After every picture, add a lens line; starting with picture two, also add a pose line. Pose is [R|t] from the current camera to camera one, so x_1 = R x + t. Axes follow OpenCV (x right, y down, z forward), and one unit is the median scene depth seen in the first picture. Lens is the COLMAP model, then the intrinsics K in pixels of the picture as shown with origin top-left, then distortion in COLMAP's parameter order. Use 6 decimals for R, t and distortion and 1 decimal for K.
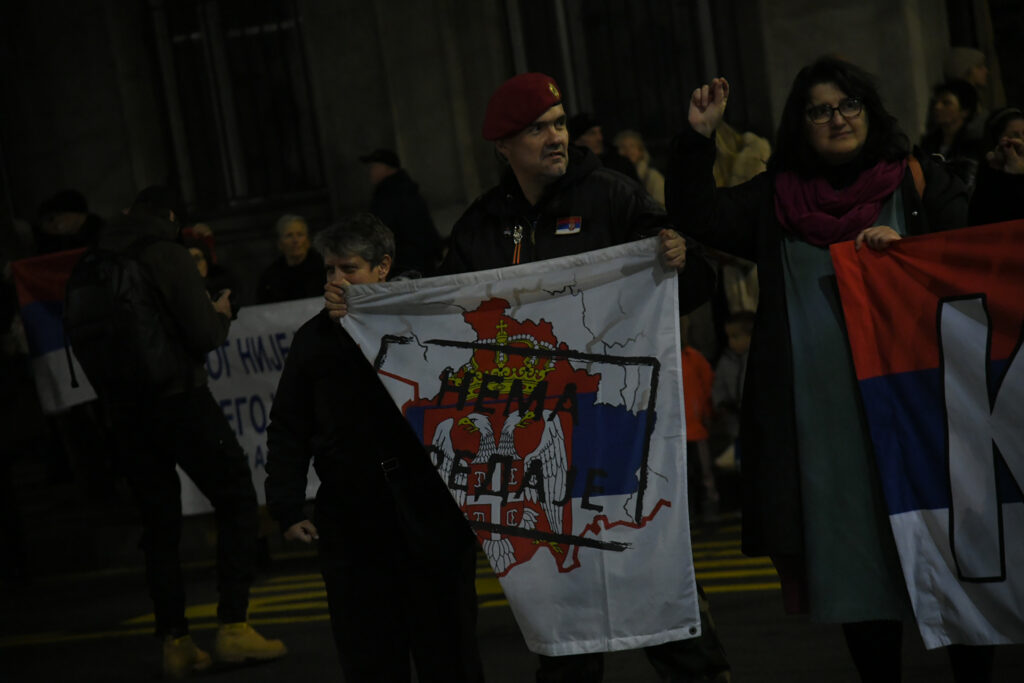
lens RADIAL K [[3102.7, 0, 512.0], [0, 3102.7, 341.6], [0, 0, 1]] dist [0.140040, 0.000000]
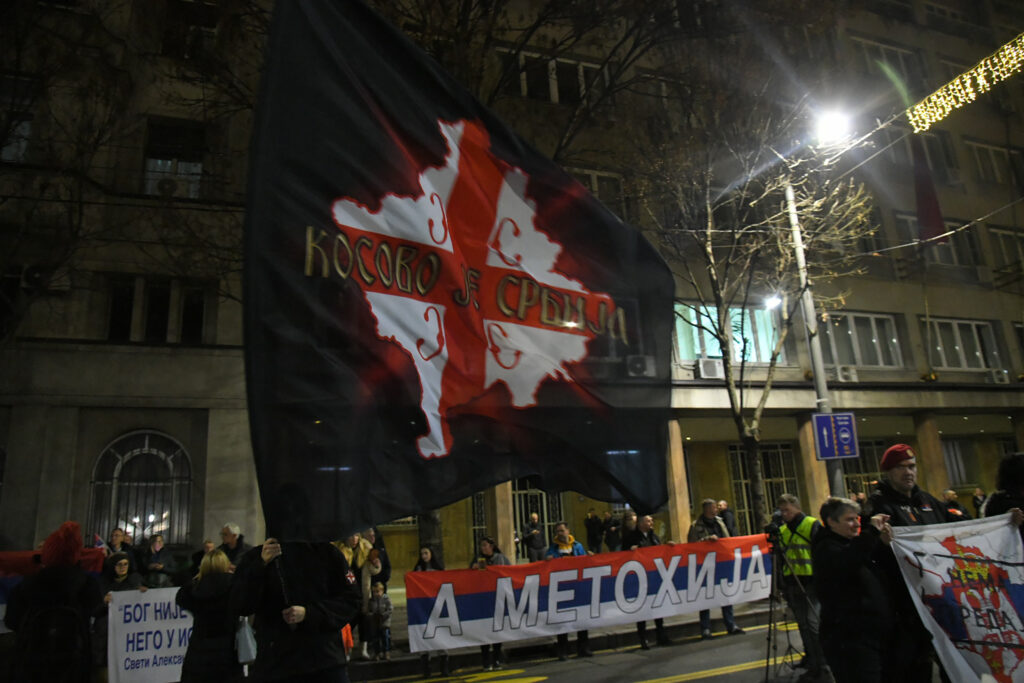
lens RADIAL K [[688.8, 0, 512.0], [0, 688.8, 340.8], [0, 0, 1]] dist [-0.038292, -0.001642]
pose [[0.669380, 0.289529, 0.684181, -0.591307], [0.012762, 0.916317, -0.400250, 0.047768], [-0.742811, 0.276651, 0.609669, 0.907024]]
